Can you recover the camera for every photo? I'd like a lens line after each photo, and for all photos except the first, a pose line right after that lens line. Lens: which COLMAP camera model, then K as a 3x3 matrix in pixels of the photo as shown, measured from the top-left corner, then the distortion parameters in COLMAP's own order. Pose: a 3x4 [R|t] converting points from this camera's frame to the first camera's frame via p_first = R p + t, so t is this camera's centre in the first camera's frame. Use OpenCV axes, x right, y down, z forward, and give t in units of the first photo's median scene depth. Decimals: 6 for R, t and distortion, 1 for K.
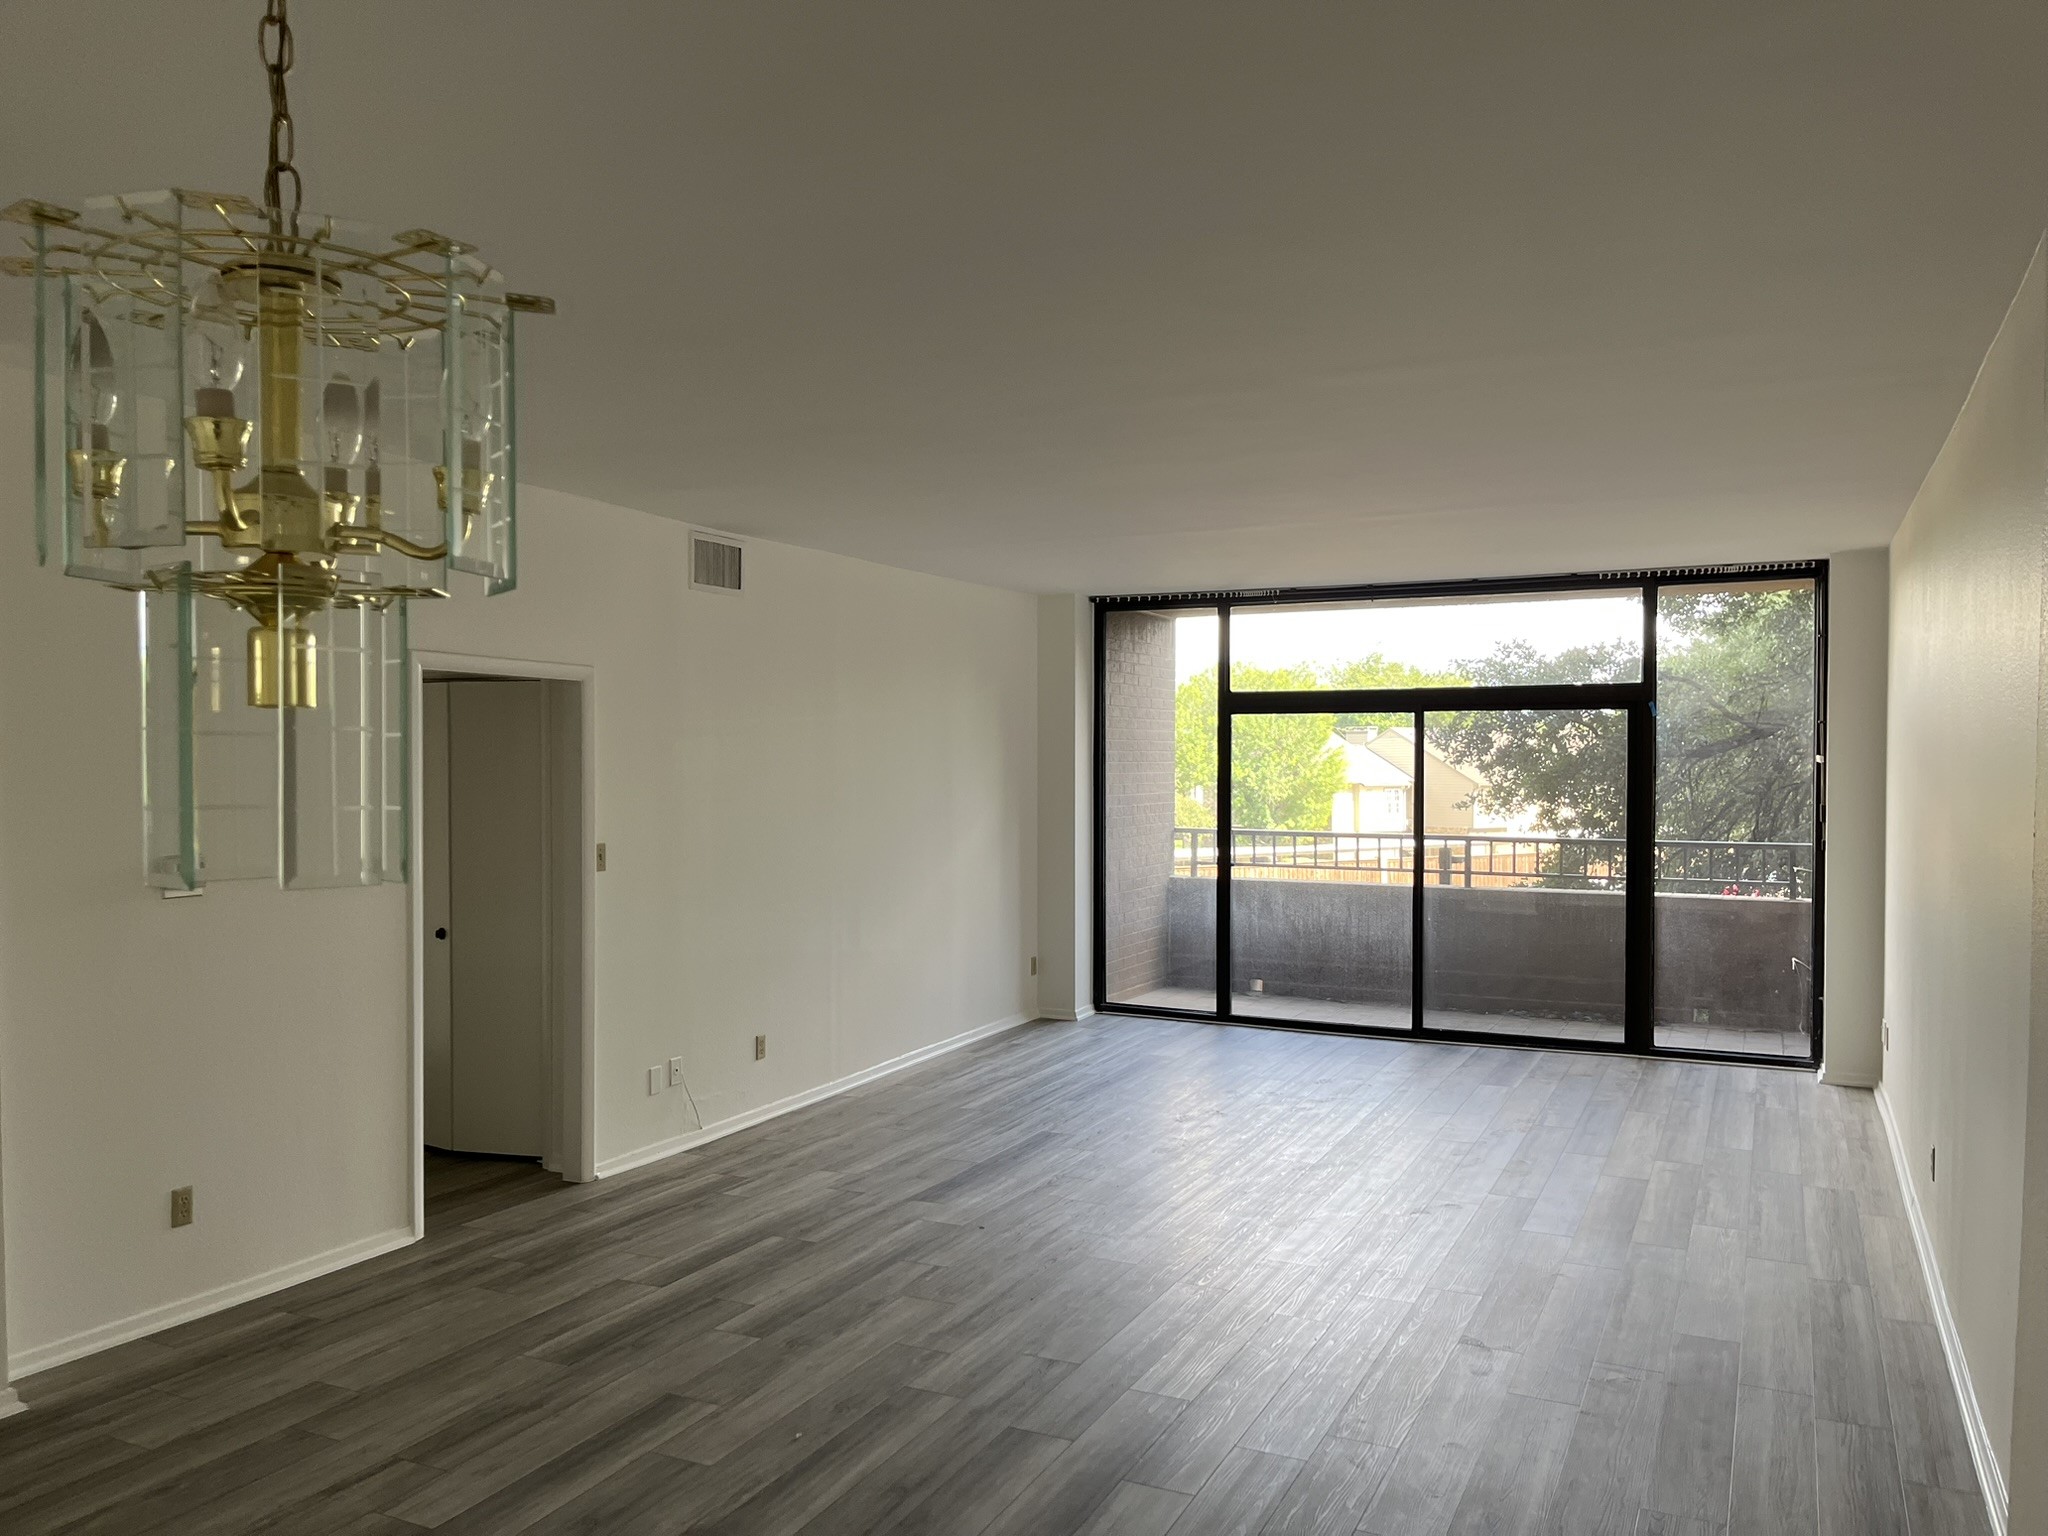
lens RADIAL K [[1540.7, 0, 1033.1], [0, 1540.7, 753.5], [0, 0, 1]] dist [0.069915, -0.081438]
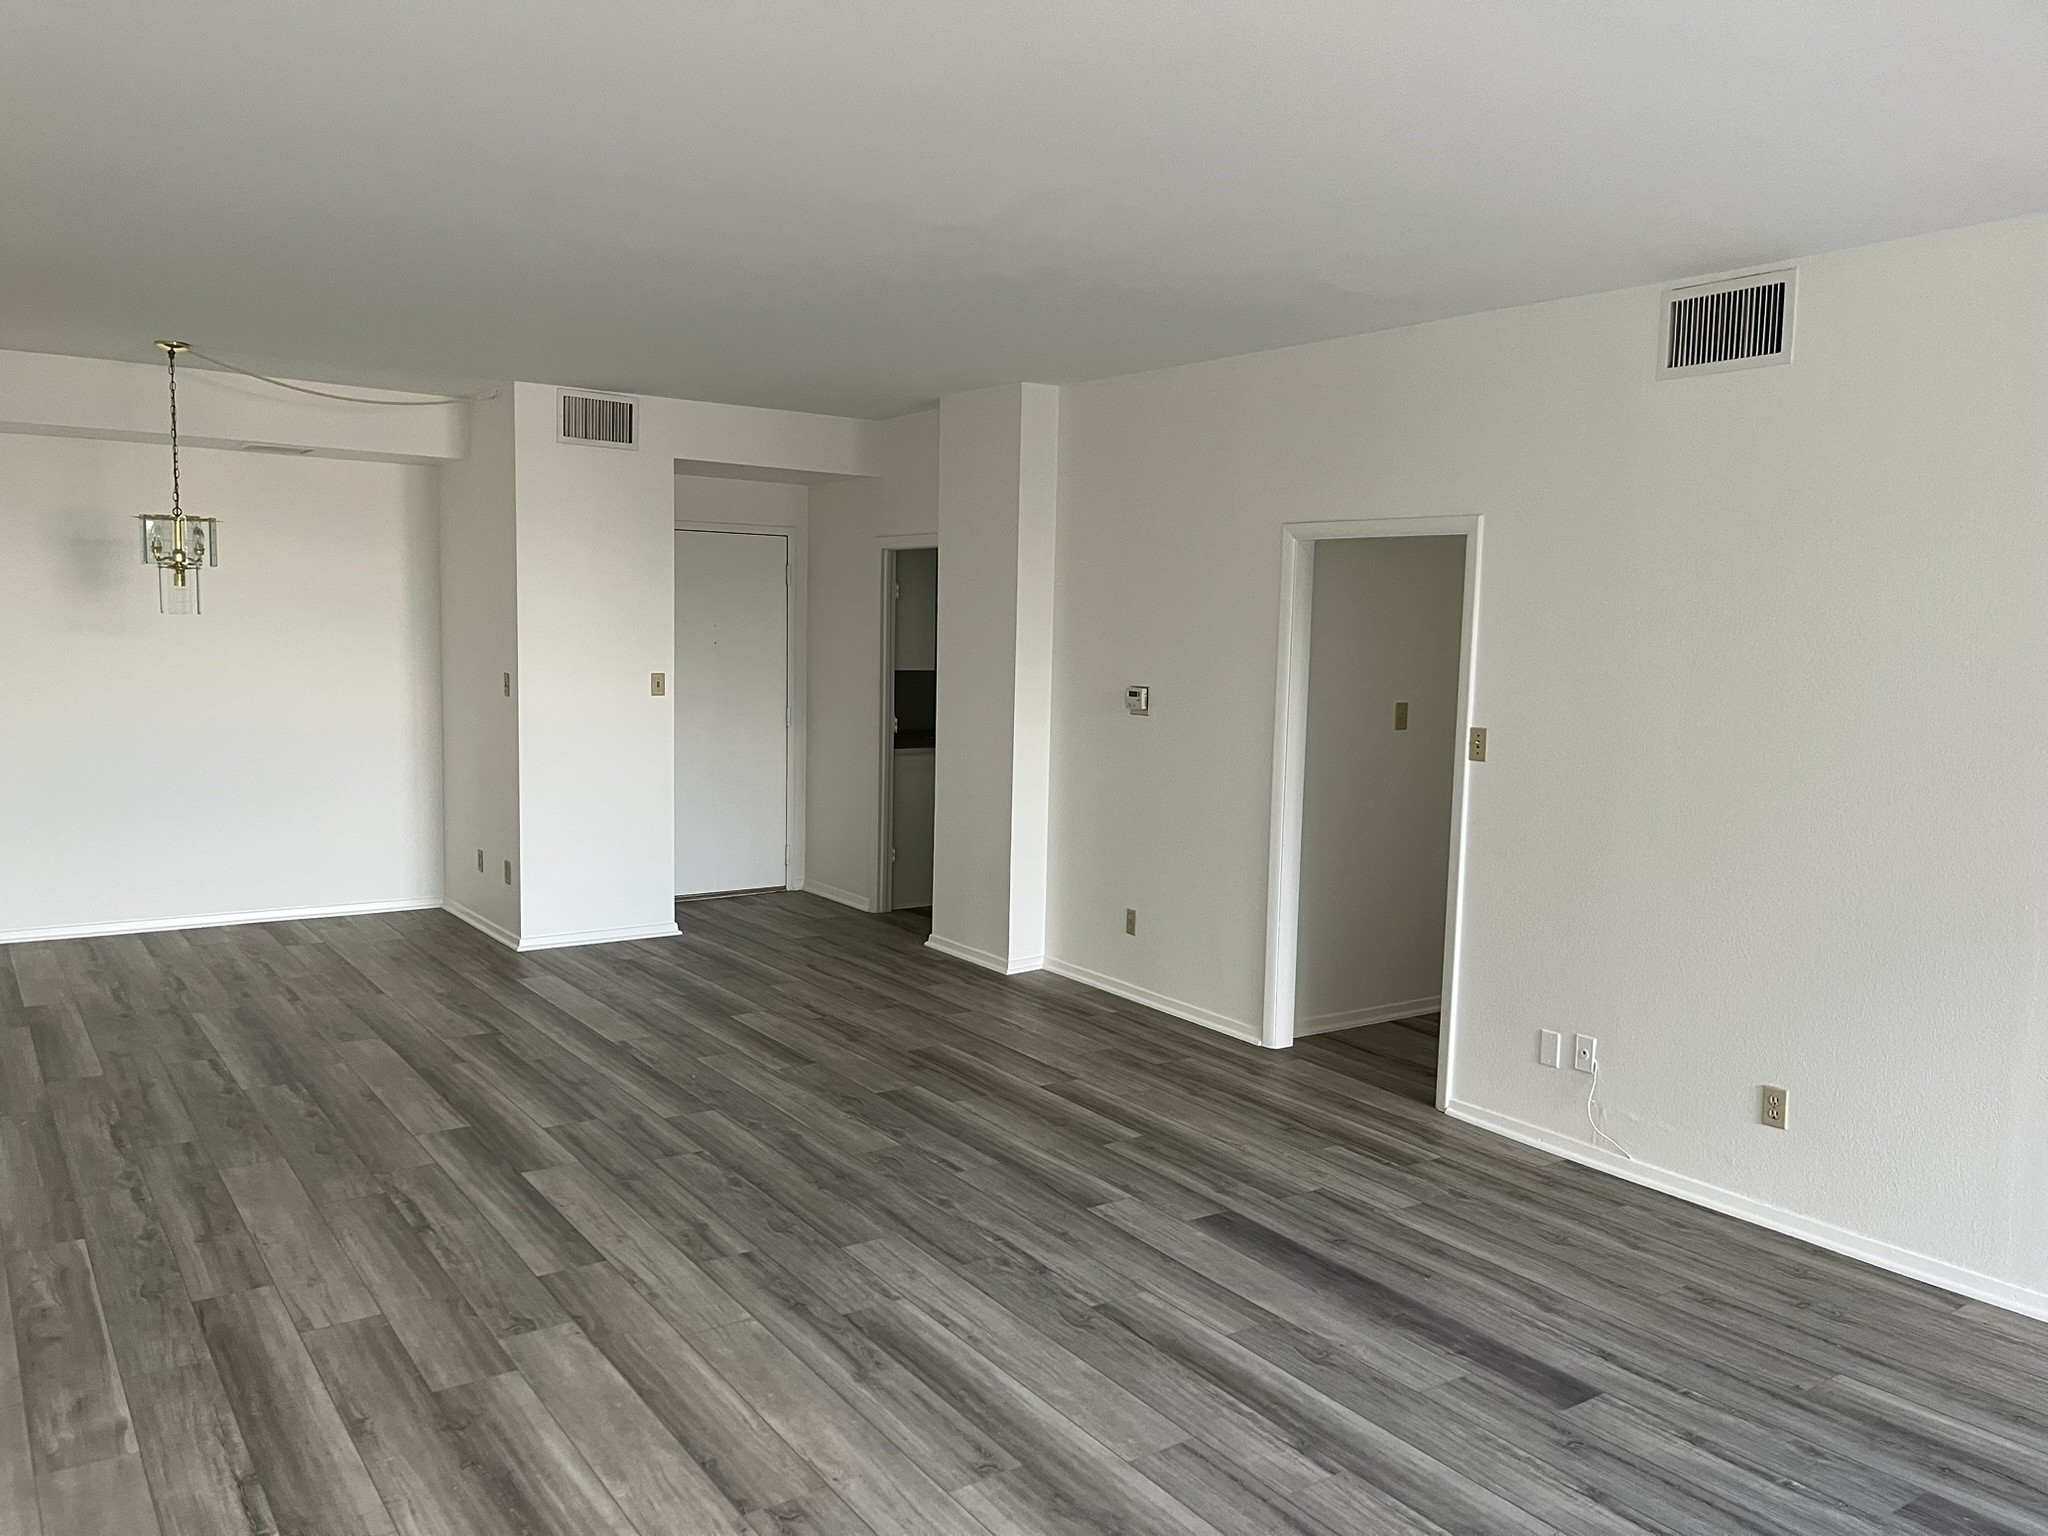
lens RADIAL K [[1540.7, 0, 1016.1], [0, 1540.7, 770.1], [0, 0, 1]] dist [0.069915, -0.081438]
pose [[-0.493496, 0.074376, -0.866562, 0.536650], [-0.020235, 0.995085, 0.096931, 0.003885], [0.869512, 0.065370, -0.489566, 1.121728]]
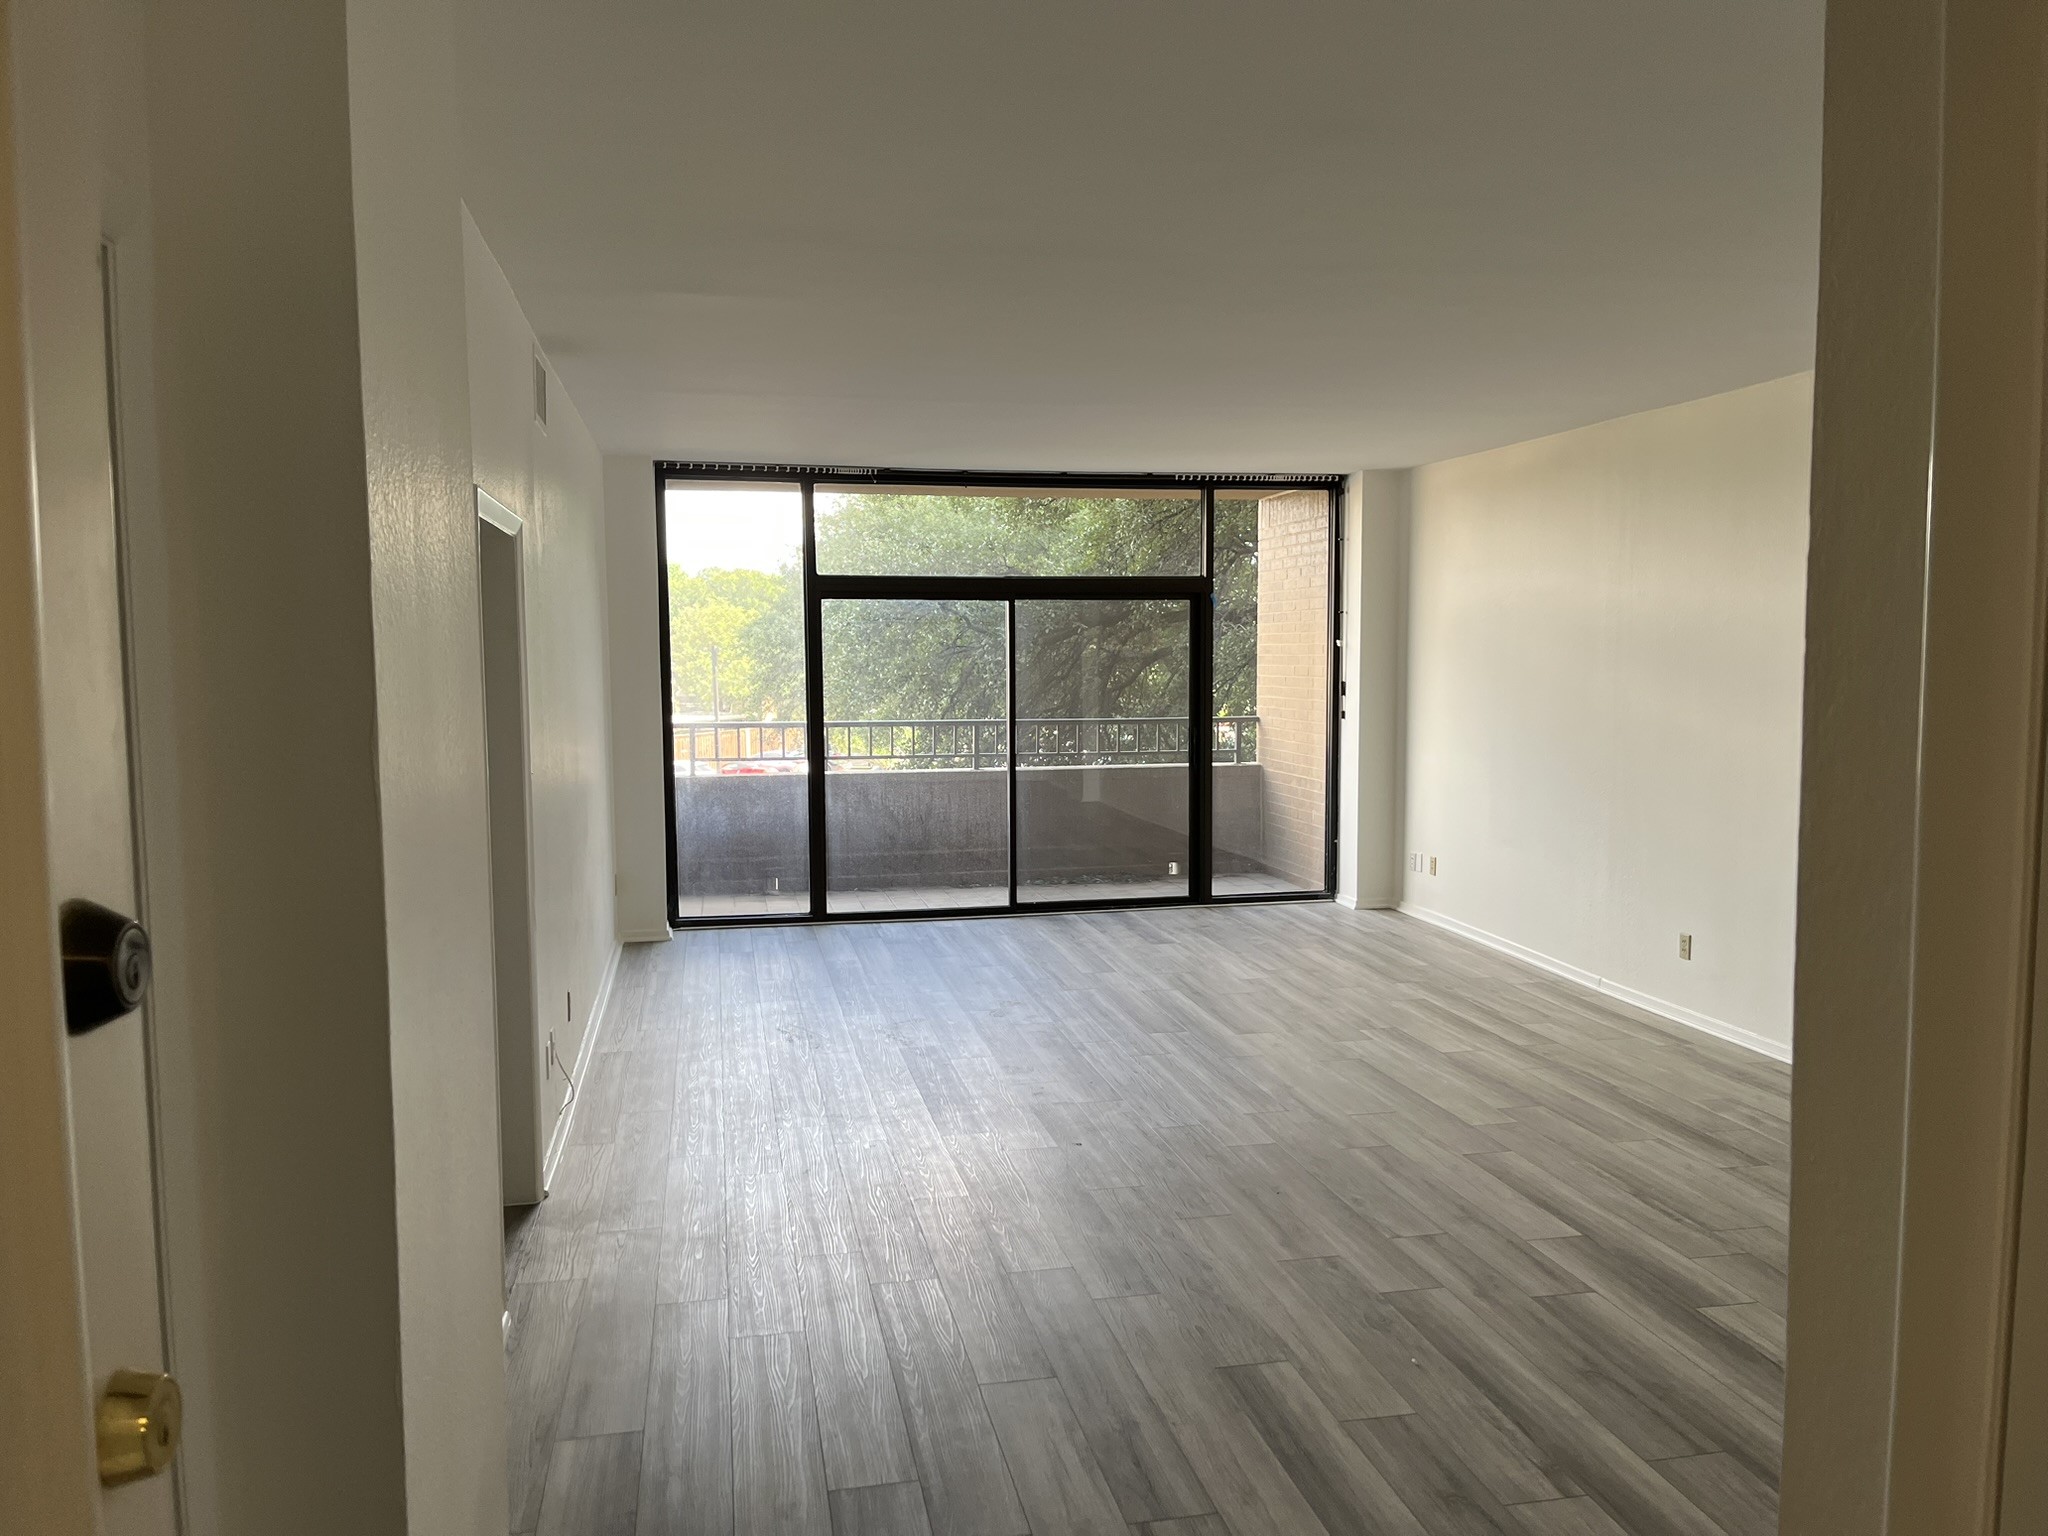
lens RADIAL K [[1540.7, 0, 1044.7], [0, 1540.7, 779.1], [0, 0, 1]] dist [0.069915, -0.081438]
pose [[0.791277, -0.056839, 0.608811, -0.505057], [0.003946, 0.996124, 0.087870, 0.002708], [-0.611446, -0.067127, 0.788434, 0.241162]]
